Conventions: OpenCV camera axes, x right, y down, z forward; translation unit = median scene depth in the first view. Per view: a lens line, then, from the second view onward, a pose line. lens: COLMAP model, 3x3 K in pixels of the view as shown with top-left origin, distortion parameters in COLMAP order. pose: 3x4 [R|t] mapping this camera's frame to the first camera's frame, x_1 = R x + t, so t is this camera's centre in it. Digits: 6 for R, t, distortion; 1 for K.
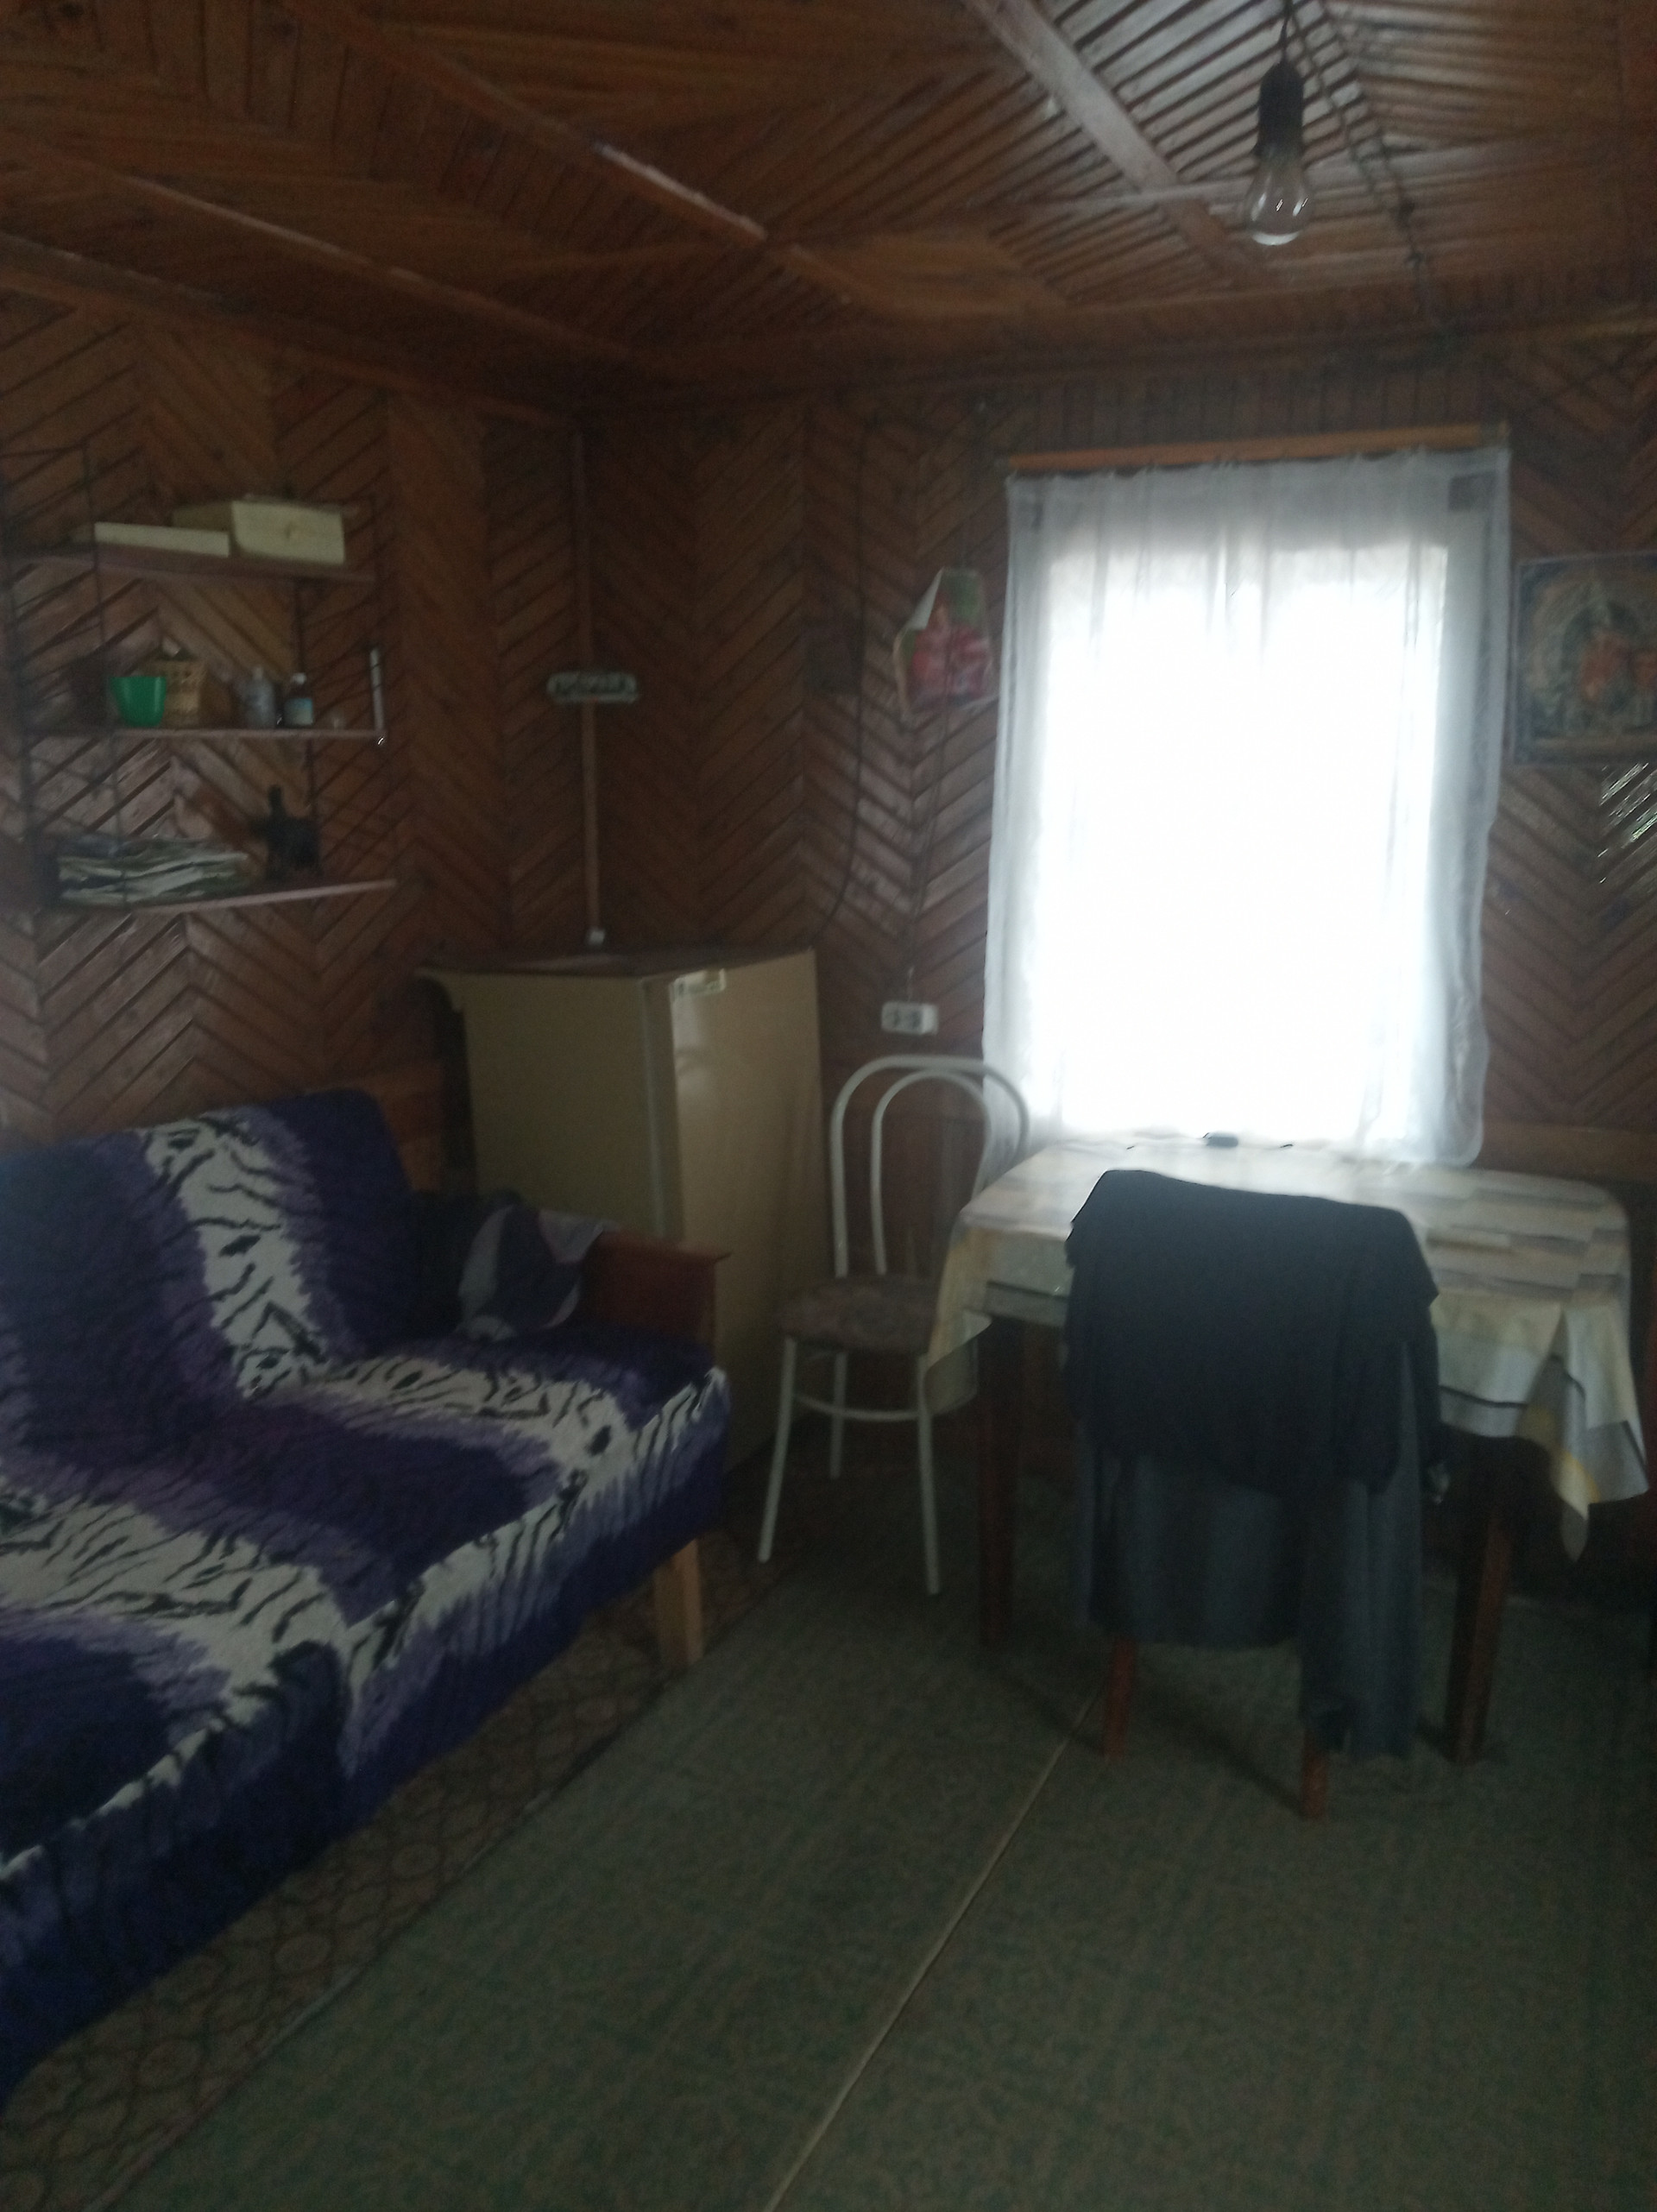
lens RADIAL K [[1683.2, 0, 817.7], [0, 1683.2, 1089.6], [0, 0, 1]] dist [-0.006120, 0.004795]
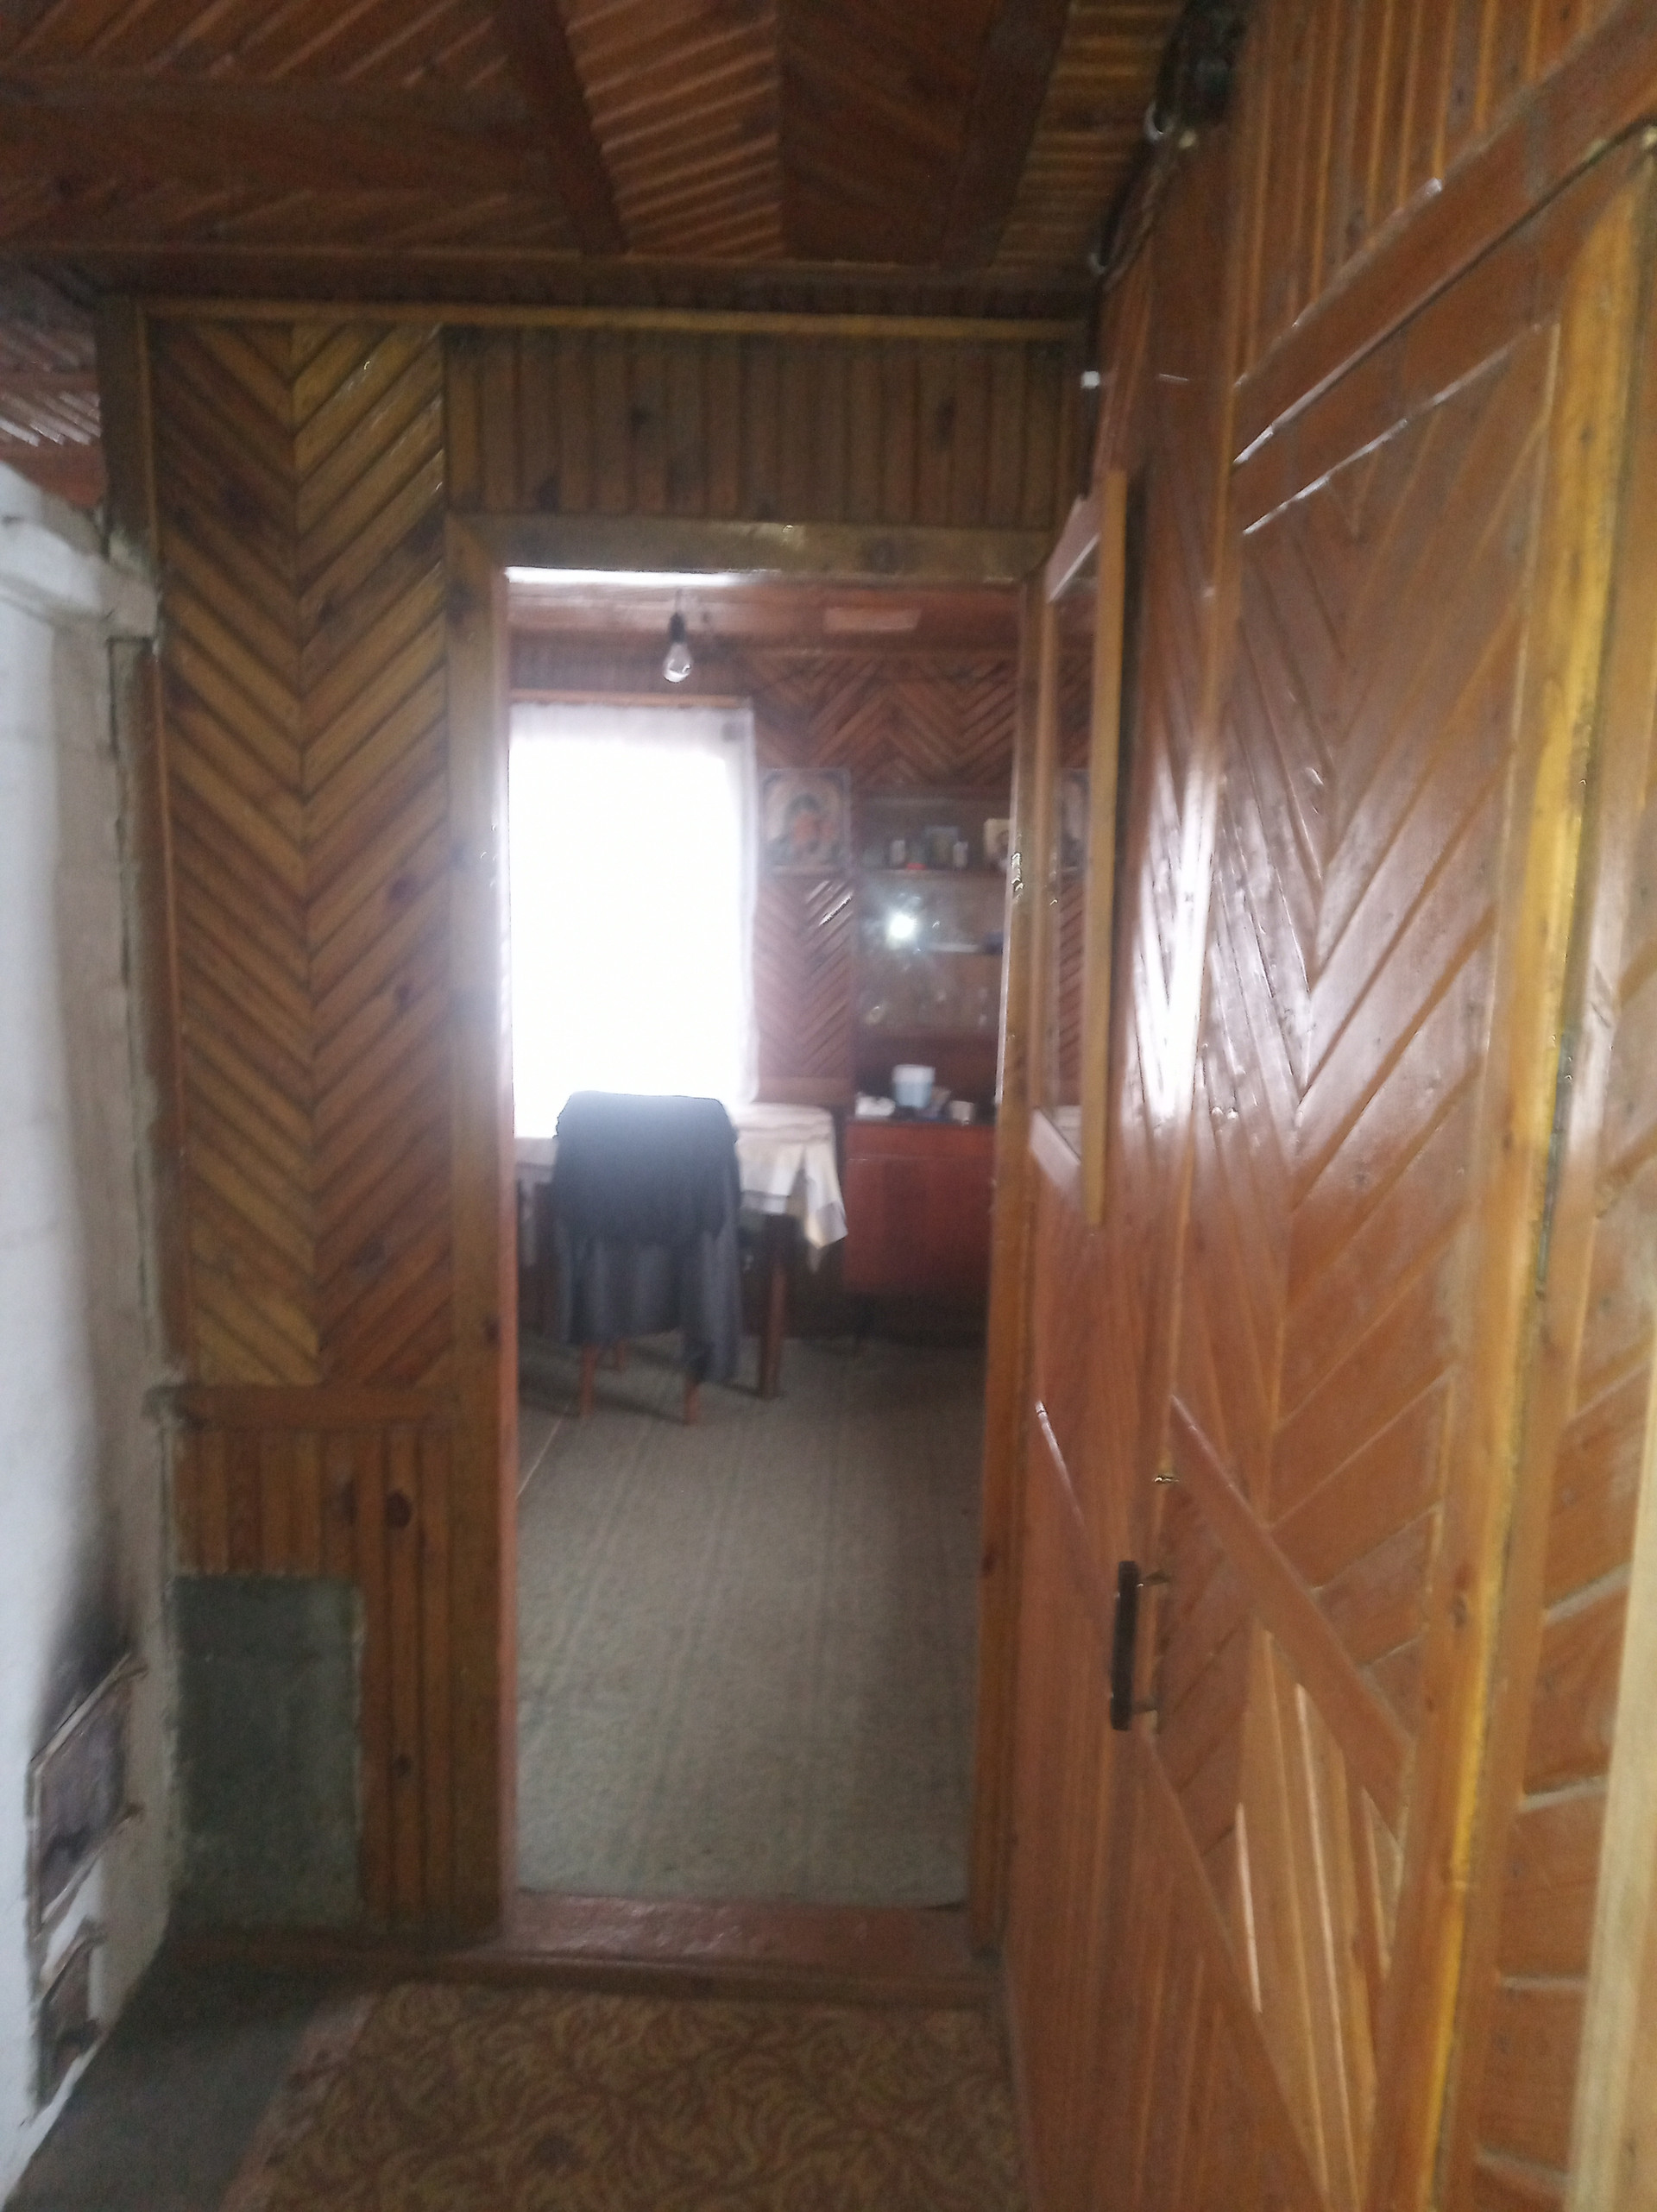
lens RADIAL K [[1683.2, 0, 817.7], [0, 1683.2, 1089.6], [0, 0, 1]] dist [-0.006120, 0.004795]
pose [[0.909214, -0.031113, 0.415164, -0.330669], [0.055207, 0.997408, -0.046157, 0.134510], [-0.412652, 0.064886, 0.908575, -0.742959]]
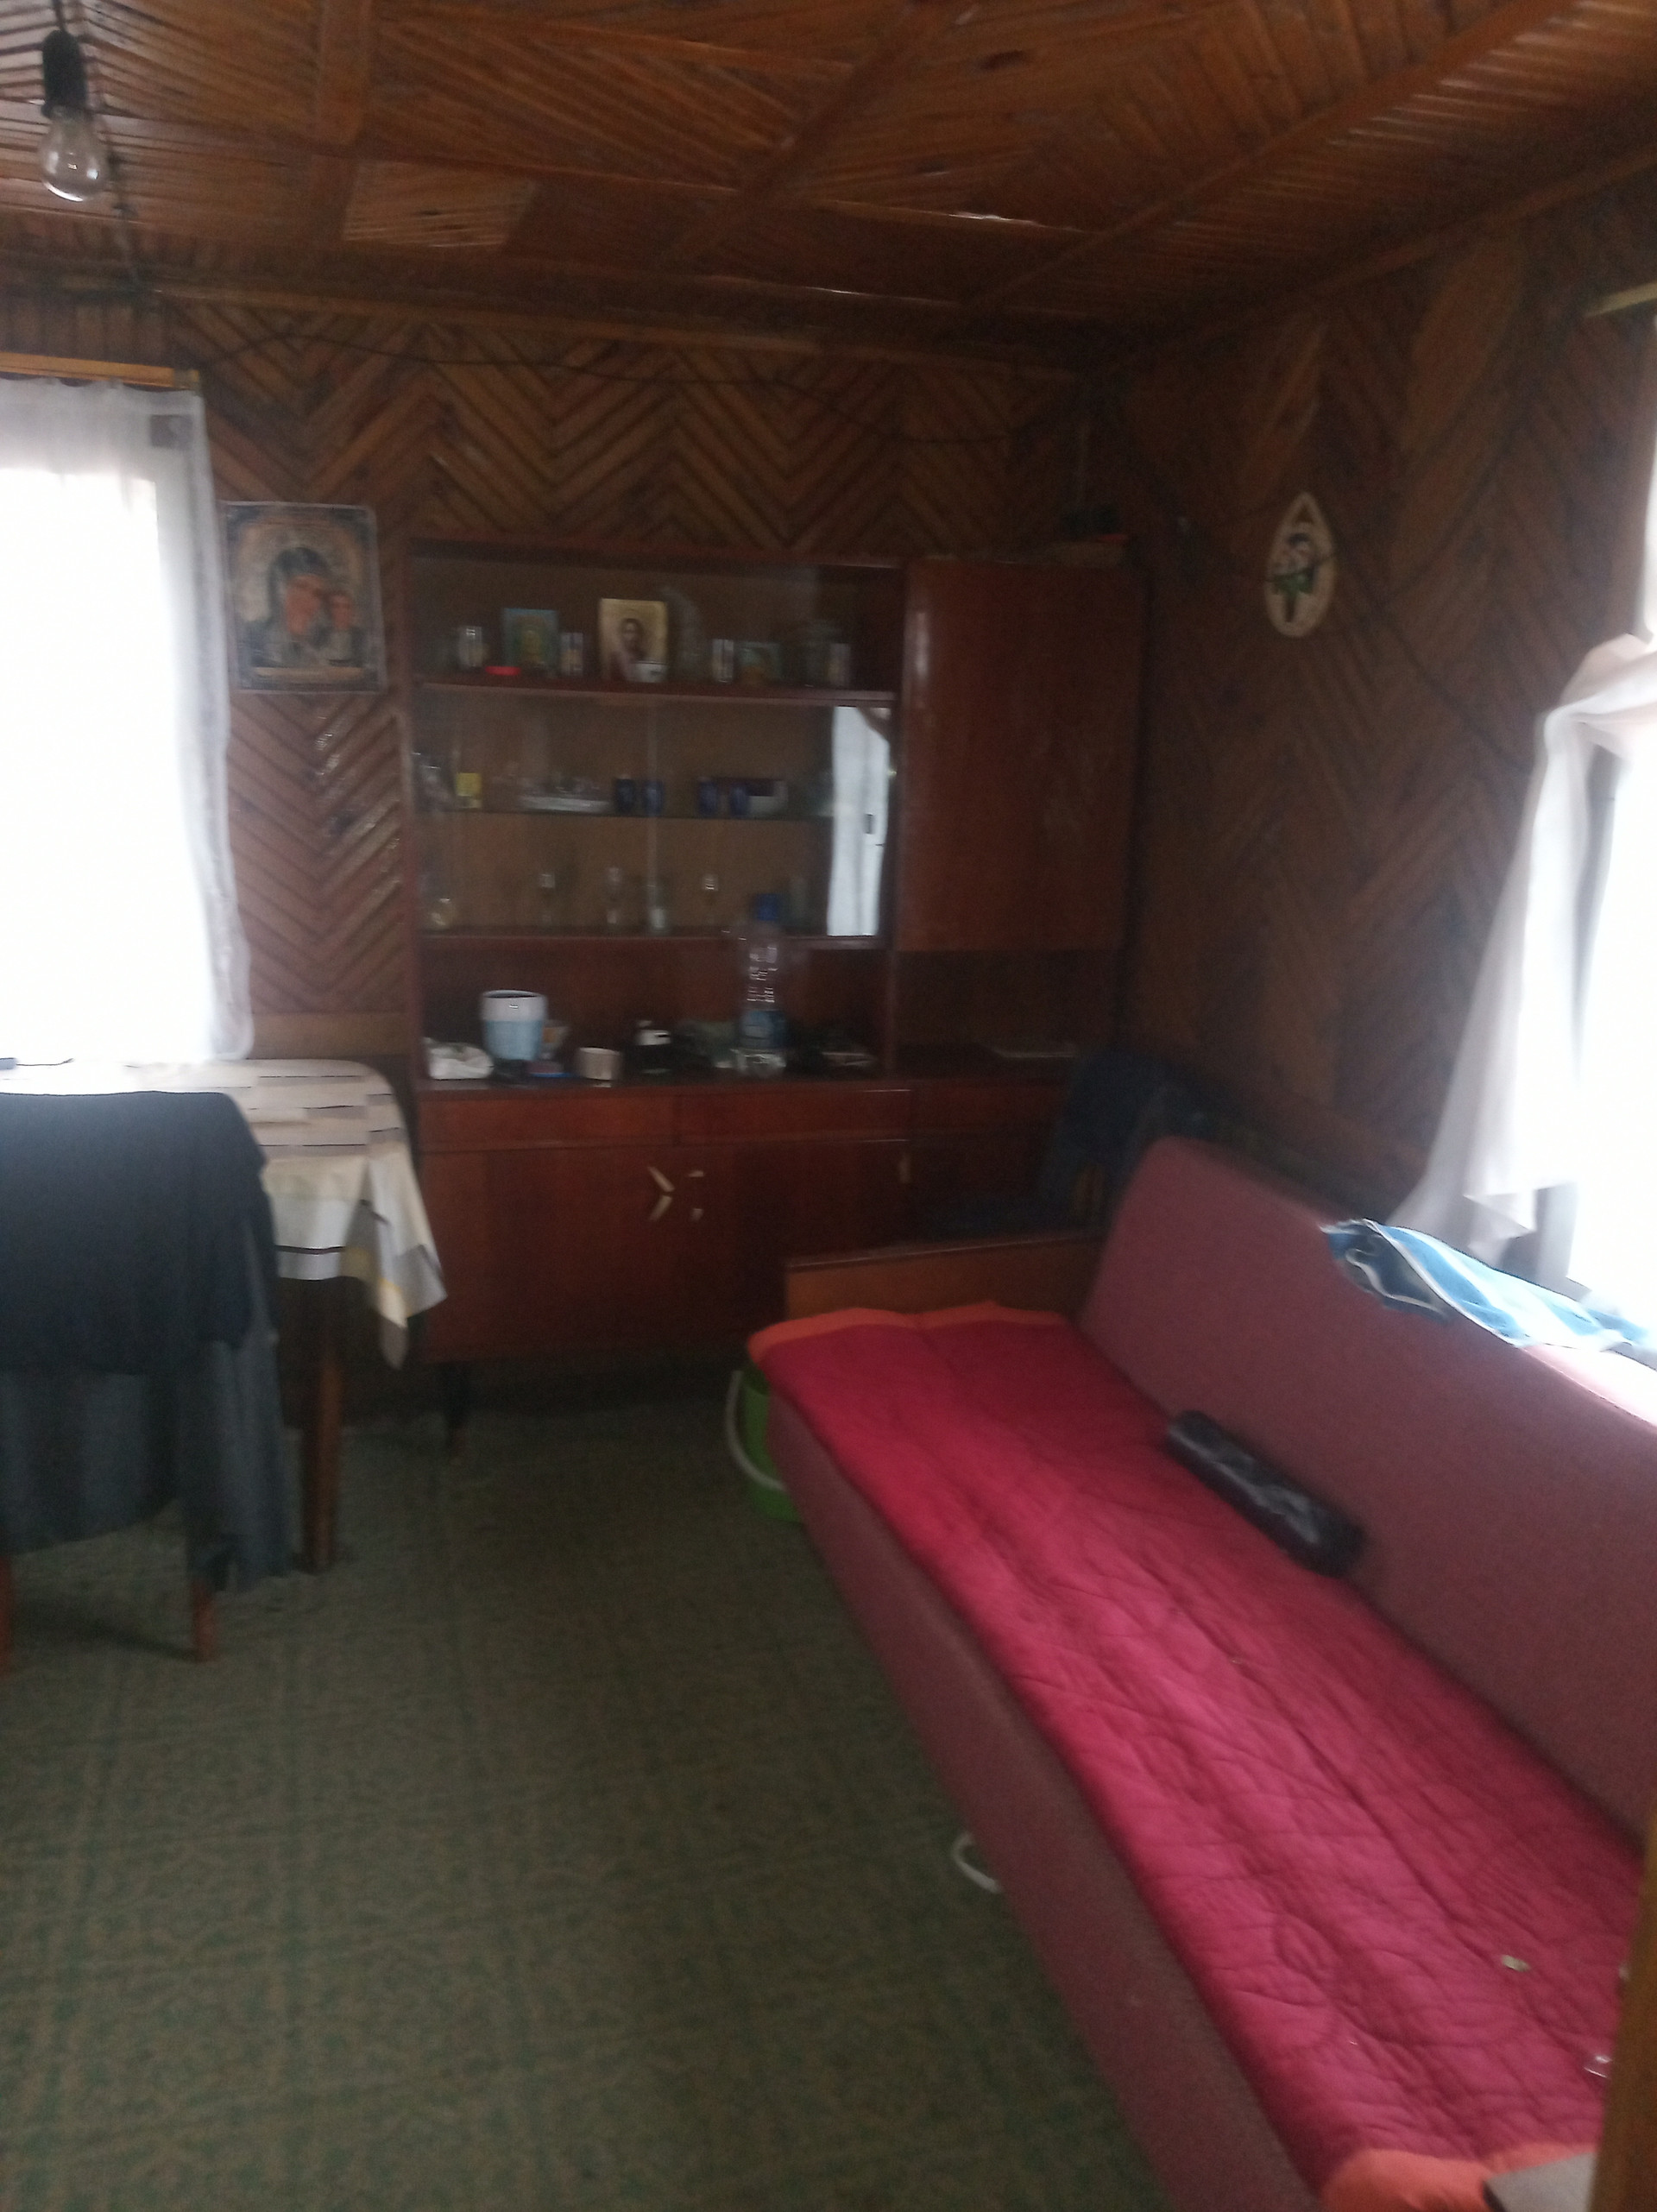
lens RADIAL K [[1683.2, 0, 817.7], [0, 1683.2, 1089.6], [0, 0, 1]] dist [-0.006120, 0.004795]
pose [[0.722496, -0.129349, 0.679168, -0.103311], [0.099756, 0.991567, 0.082727, 0.013772], [-0.684141, 0.007981, 0.729306, -0.064527]]
